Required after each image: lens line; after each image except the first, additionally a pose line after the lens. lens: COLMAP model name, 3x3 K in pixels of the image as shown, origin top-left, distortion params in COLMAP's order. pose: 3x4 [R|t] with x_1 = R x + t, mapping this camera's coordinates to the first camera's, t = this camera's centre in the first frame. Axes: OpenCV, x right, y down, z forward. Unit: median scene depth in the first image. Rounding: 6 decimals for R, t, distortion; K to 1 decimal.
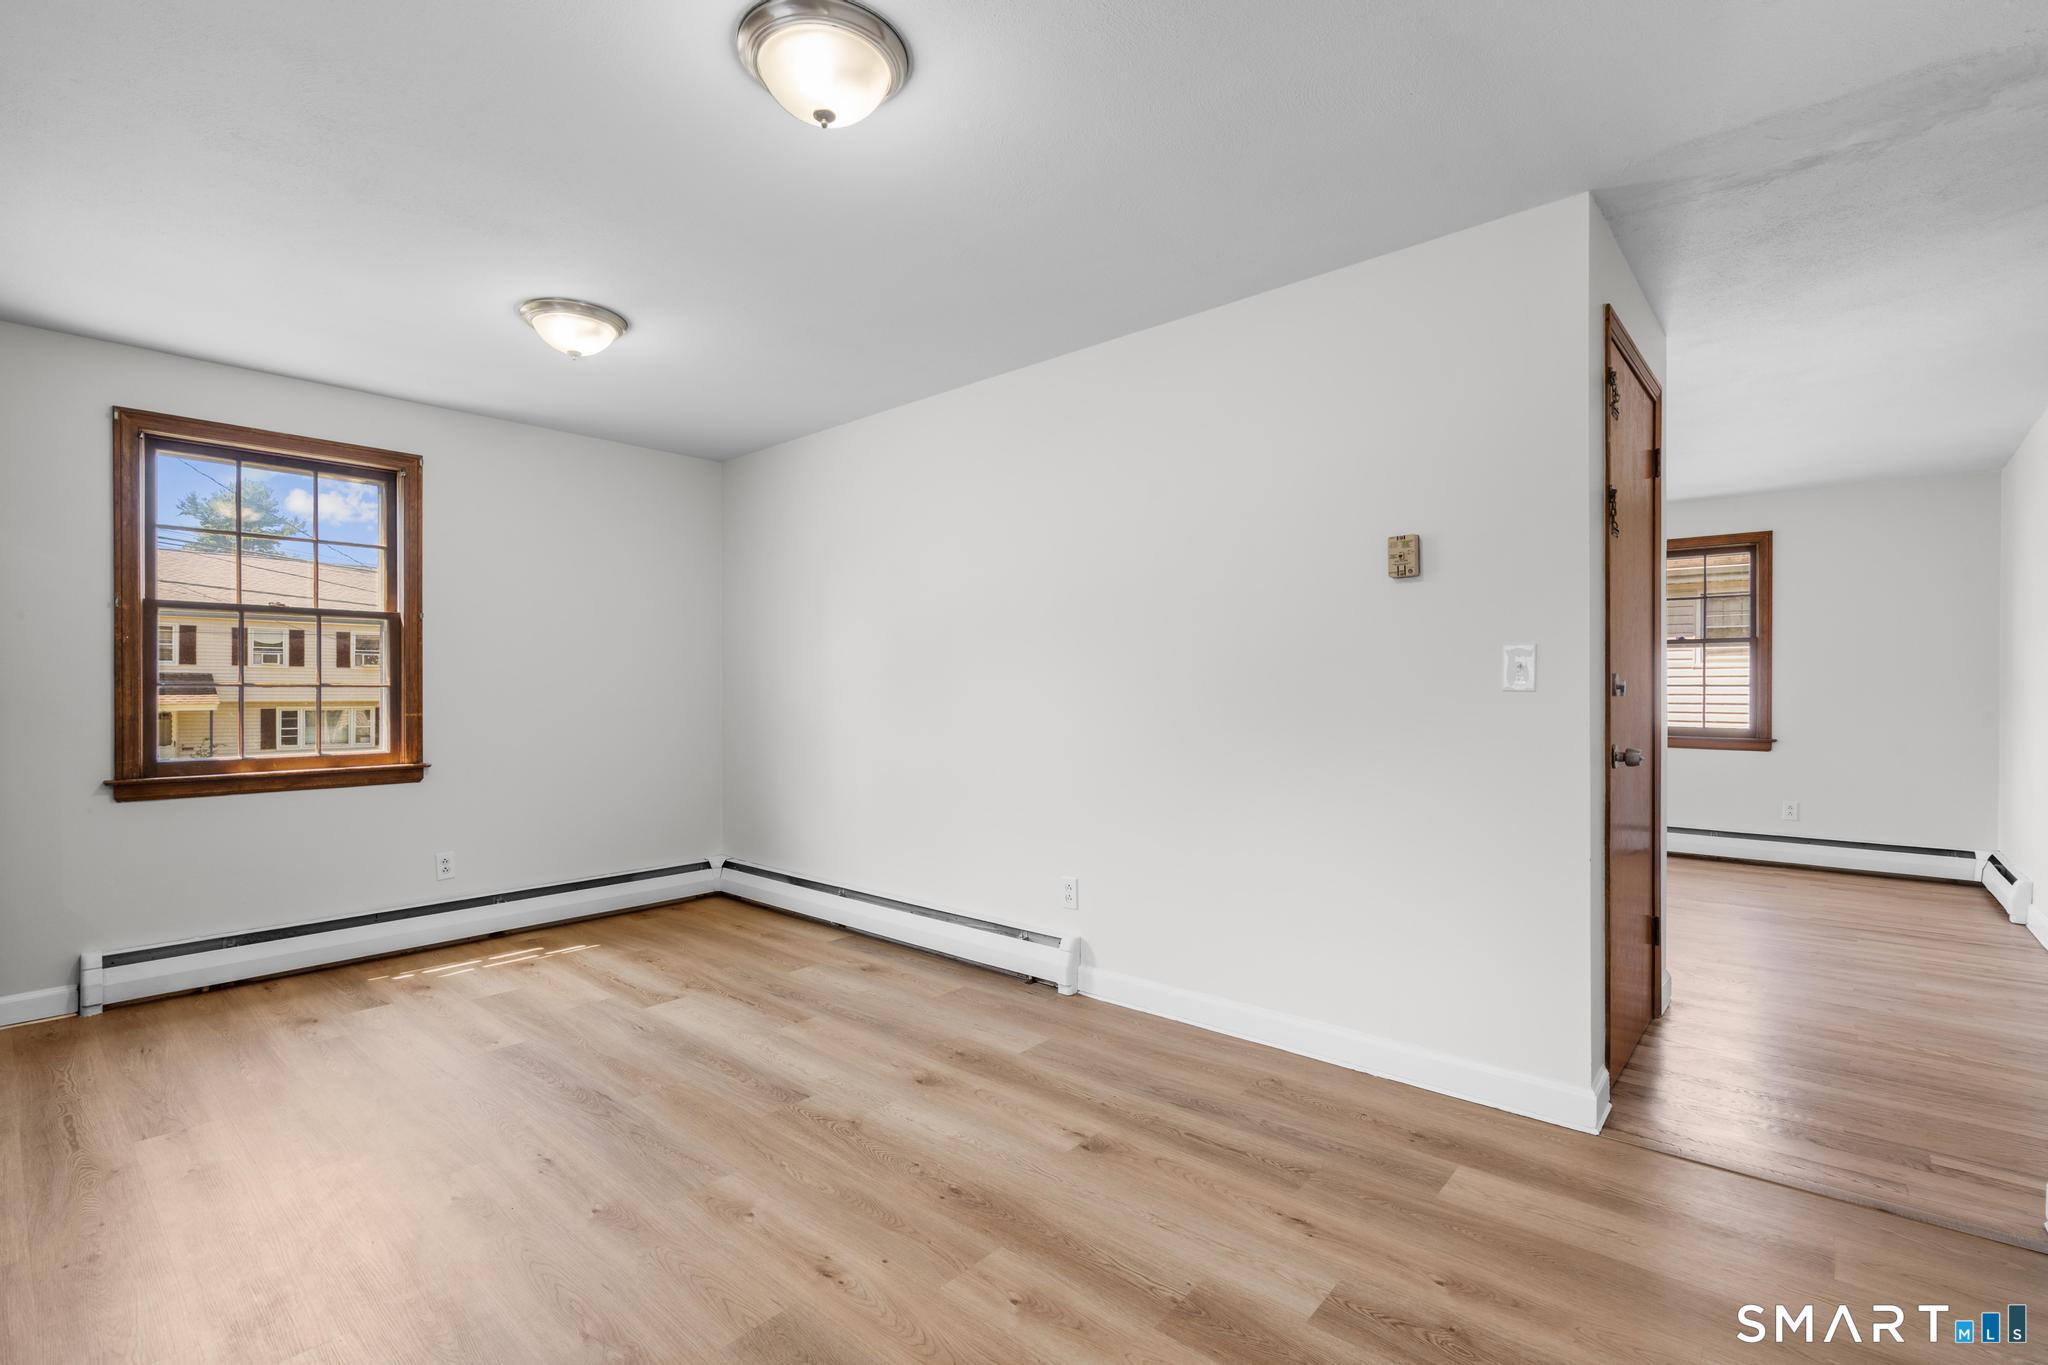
lens RADIAL K [[915.6, 0, 1021.5], [0, 915.6, 667.8], [0, 0, 1]] dist [-0.000842, 0.000131]
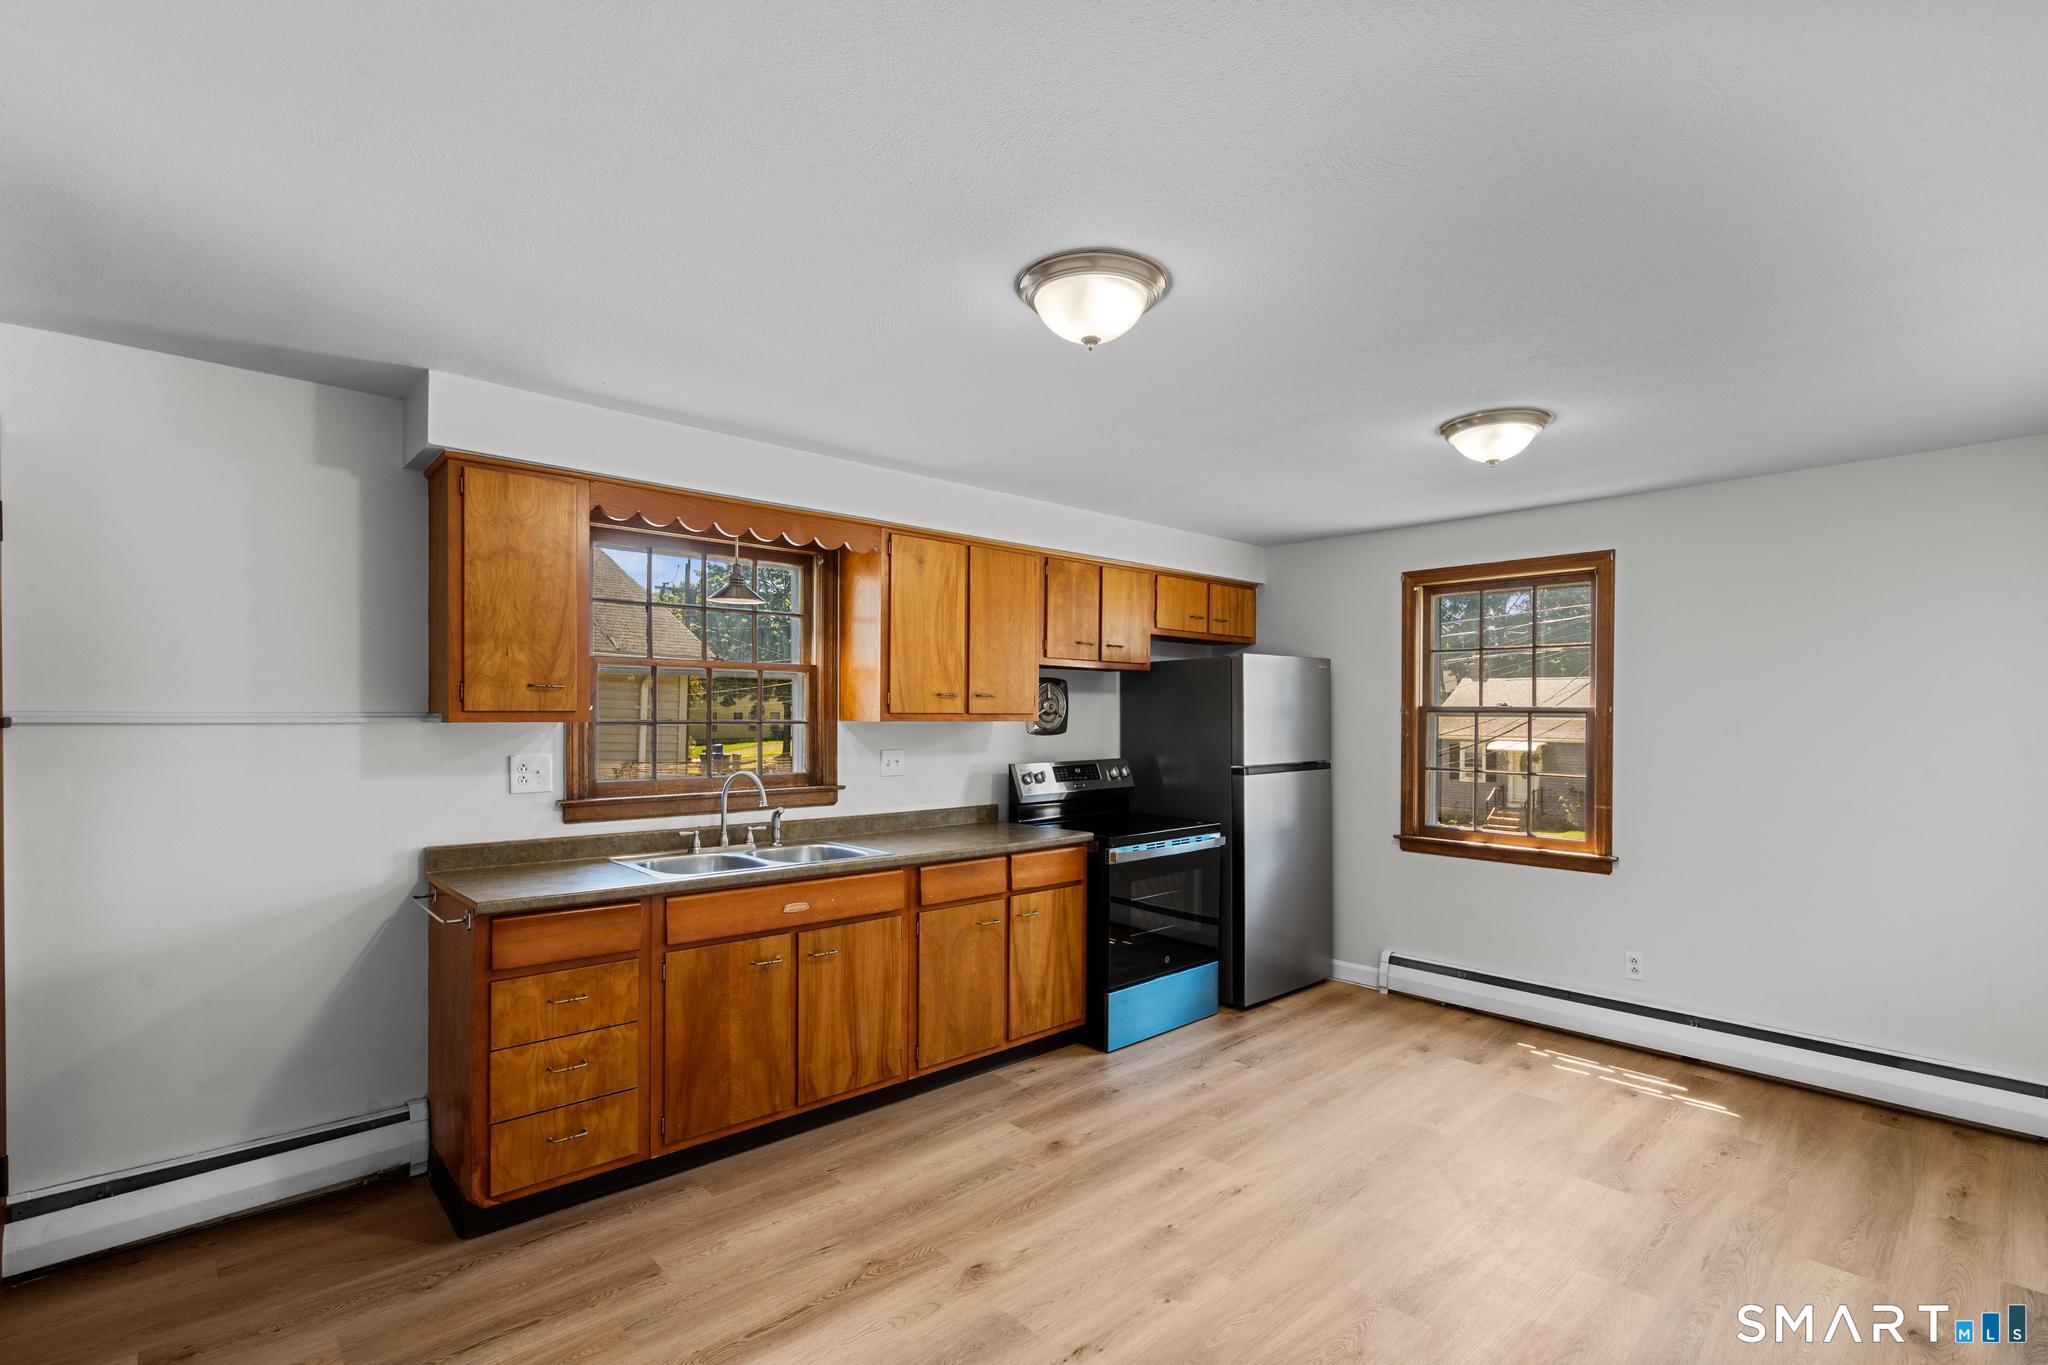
lens RADIAL K [[939.9, 0, 1037.9], [0, 939.9, 691.2], [0, 0, 1]] dist [-0.001481, 0.000782]
pose [[-0.092899, -0.020959, -0.995455, 0.558020], [0.016201, 0.999614, -0.022558, -0.082139], [0.995544, -0.018223, -0.092524, 0.603377]]
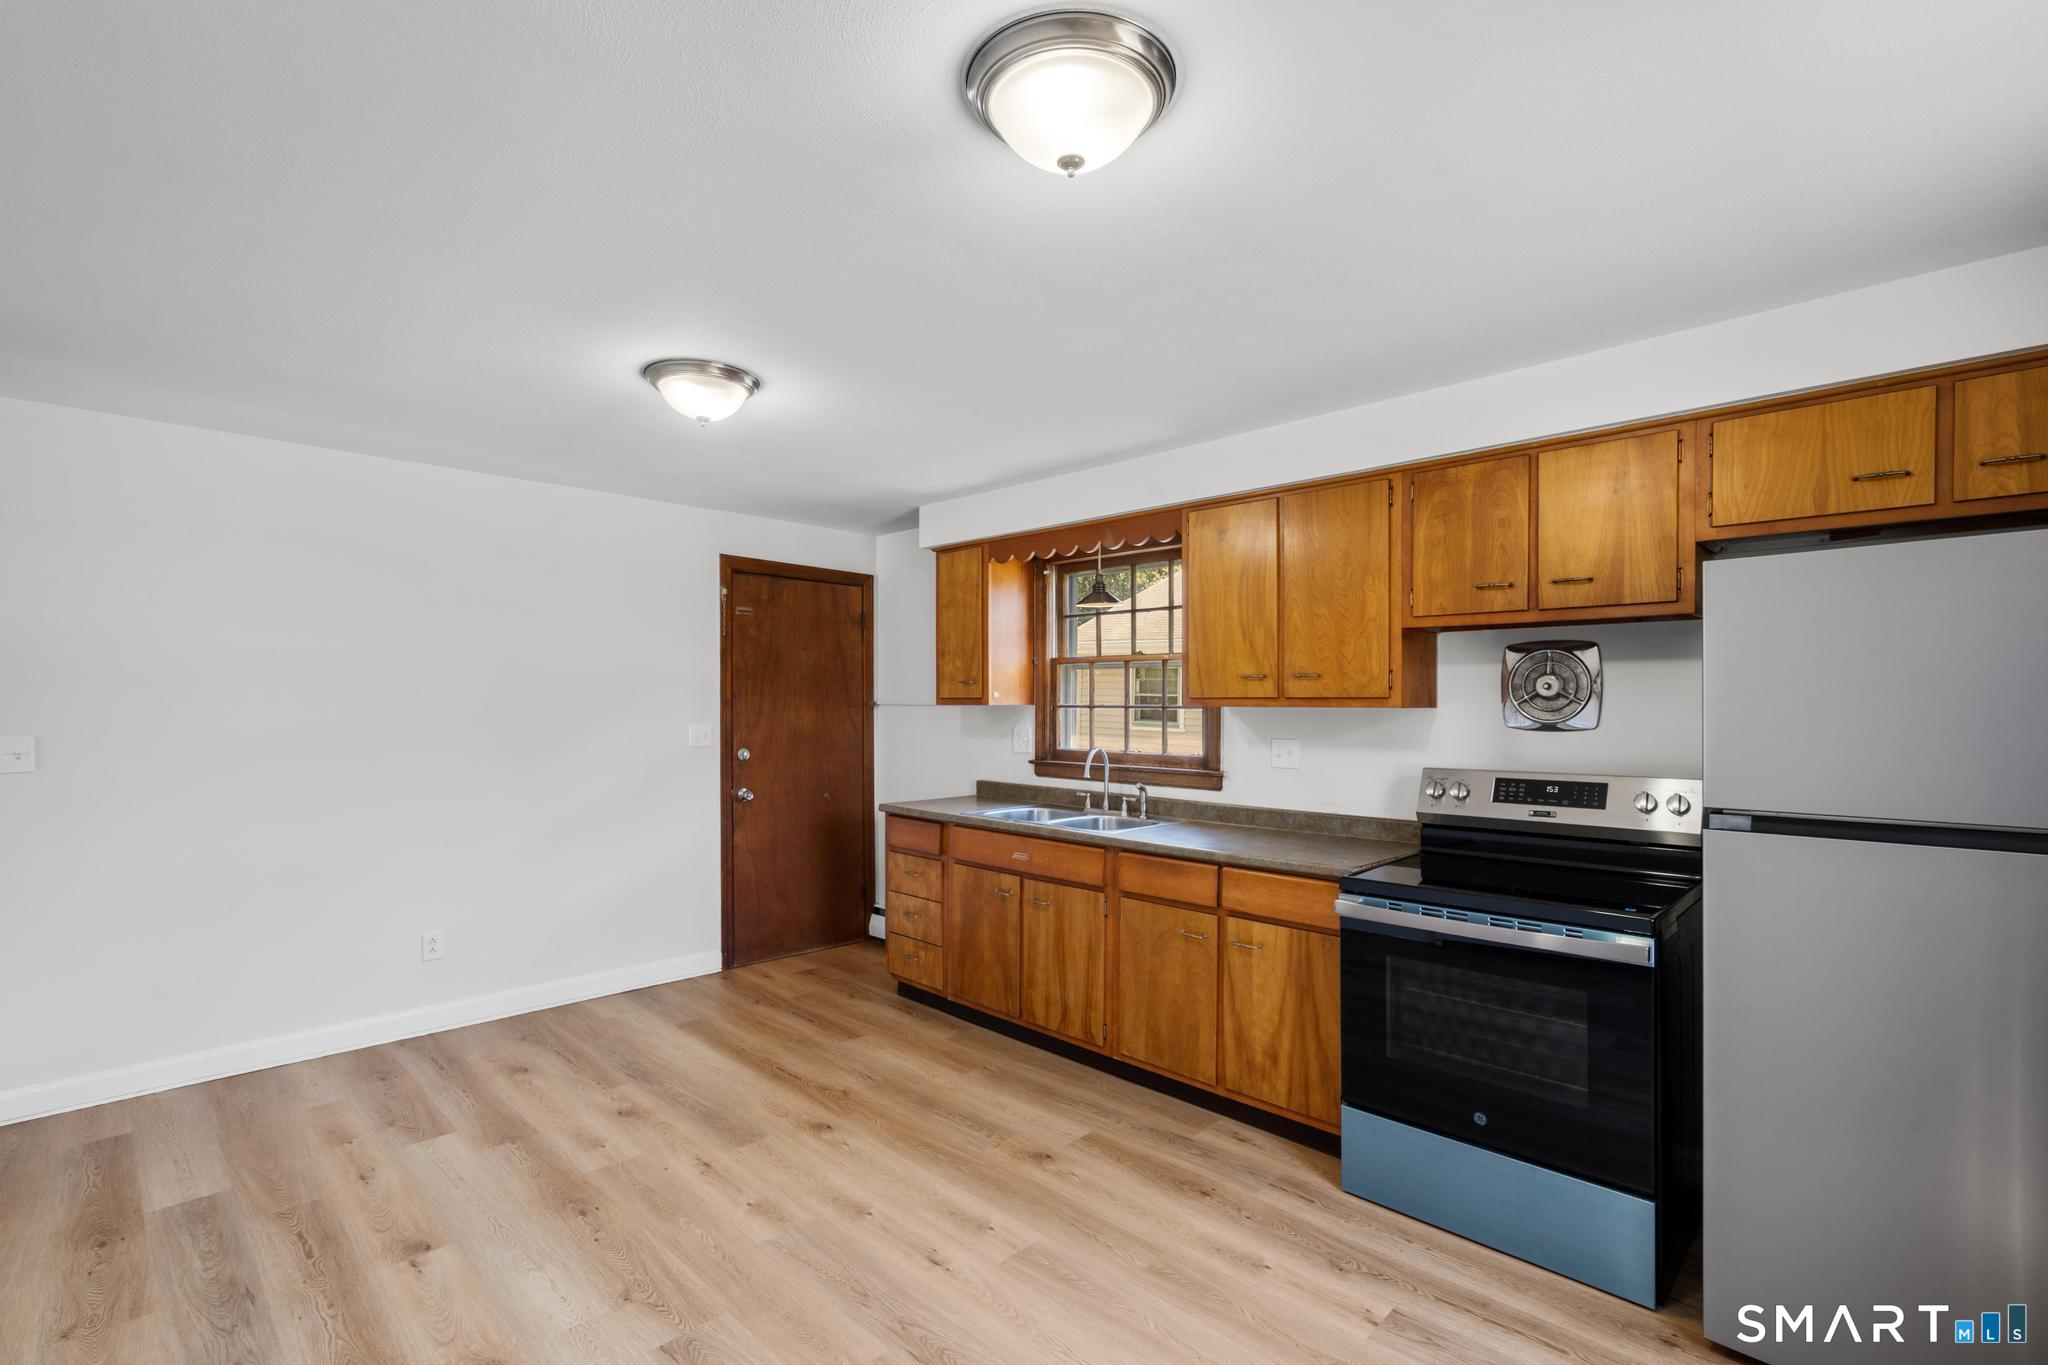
lens RADIAL K [[939.9, 0, 1037.9], [0, 939.9, 691.2], [0, 0, 1]] dist [-0.001481, 0.000782]
pose [[-0.999054, 0.000907, 0.043477, -0.479324], [-0.000472, 0.999497, -0.031697, -0.055645], [-0.043484, -0.031687, -0.998551, 1.466512]]
